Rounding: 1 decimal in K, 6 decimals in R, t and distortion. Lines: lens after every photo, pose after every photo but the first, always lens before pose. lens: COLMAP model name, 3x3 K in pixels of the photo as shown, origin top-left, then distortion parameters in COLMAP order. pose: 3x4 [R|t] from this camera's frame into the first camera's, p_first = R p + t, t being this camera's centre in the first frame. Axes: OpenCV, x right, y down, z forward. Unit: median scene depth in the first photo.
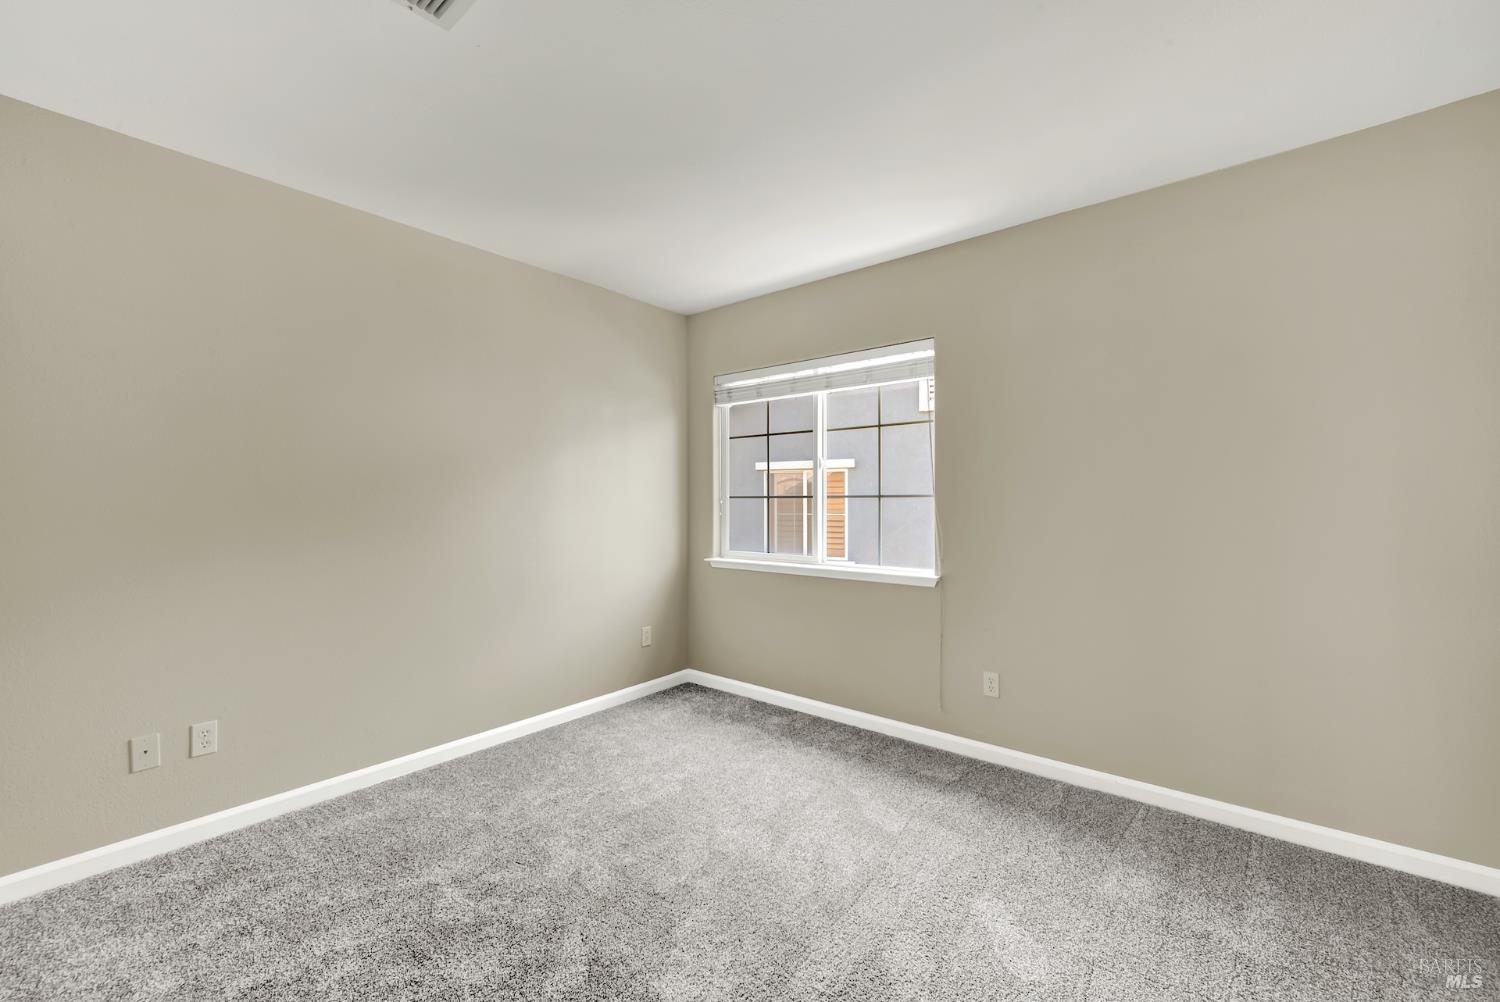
lens RADIAL K [[600.0, 0, 754.0], [0, 600.0, 503.9], [0, 0, 1]] dist [0.006341, -0.003142]
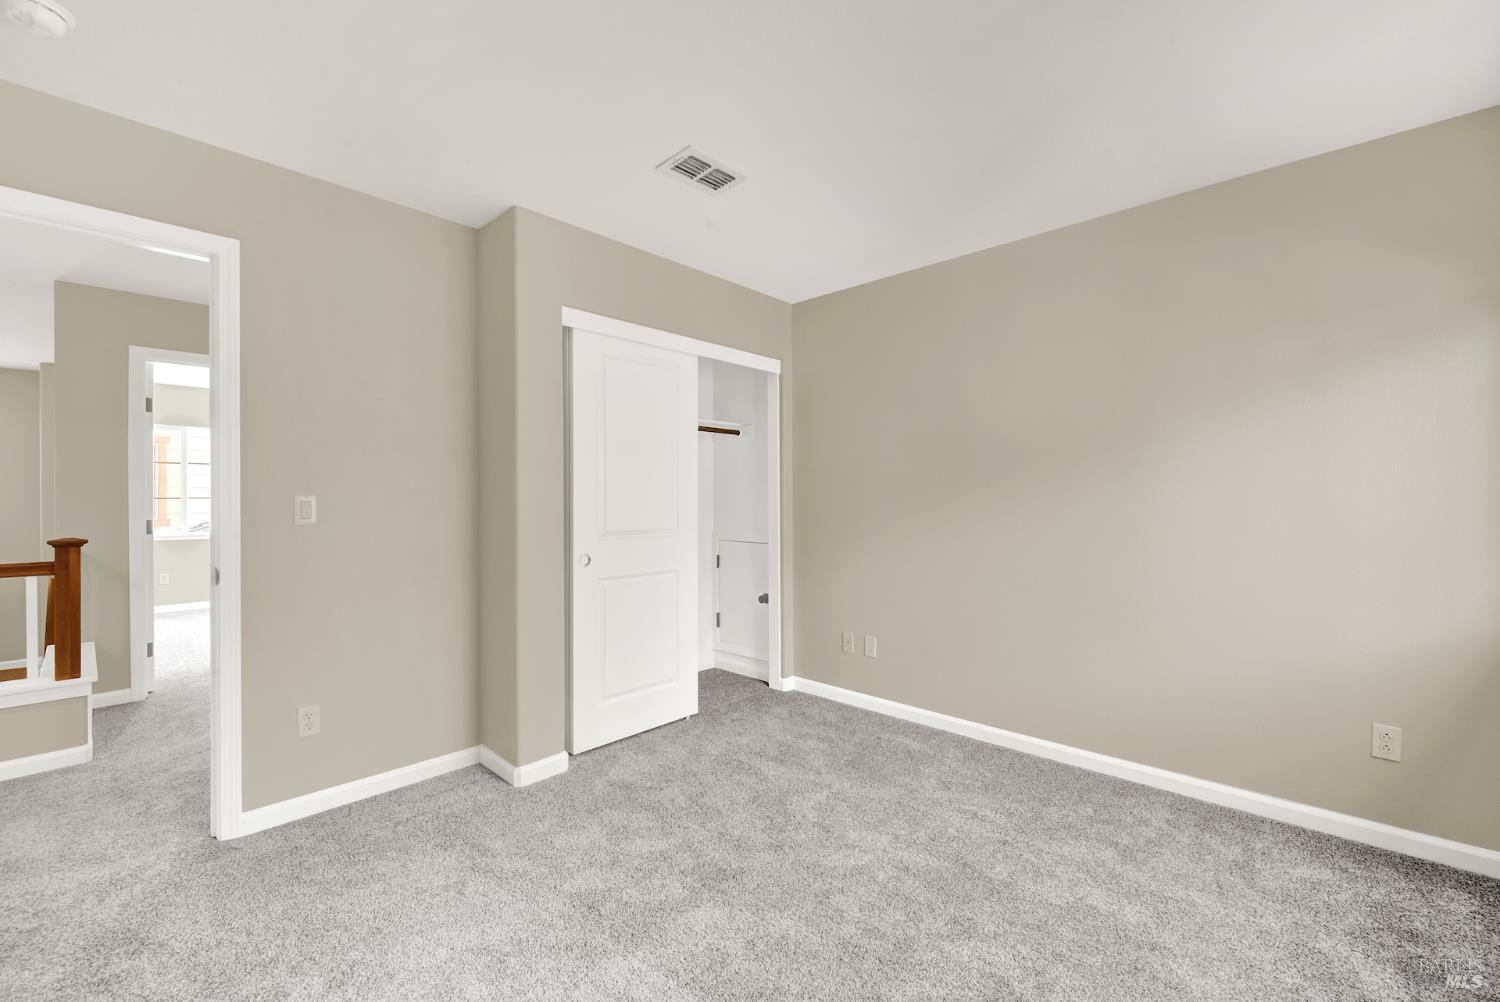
lens RADIAL K [[600.0, 0, 754.2], [0, 600.0, 496.5], [0, 0, 1]] dist [0.006341, -0.003142]
pose [[-0.025229, 0.006362, -0.999661, 0.569187], [-0.009343, 0.999935, 0.006599, -0.007711], [0.999638, 0.009506, -0.025168, 0.625725]]
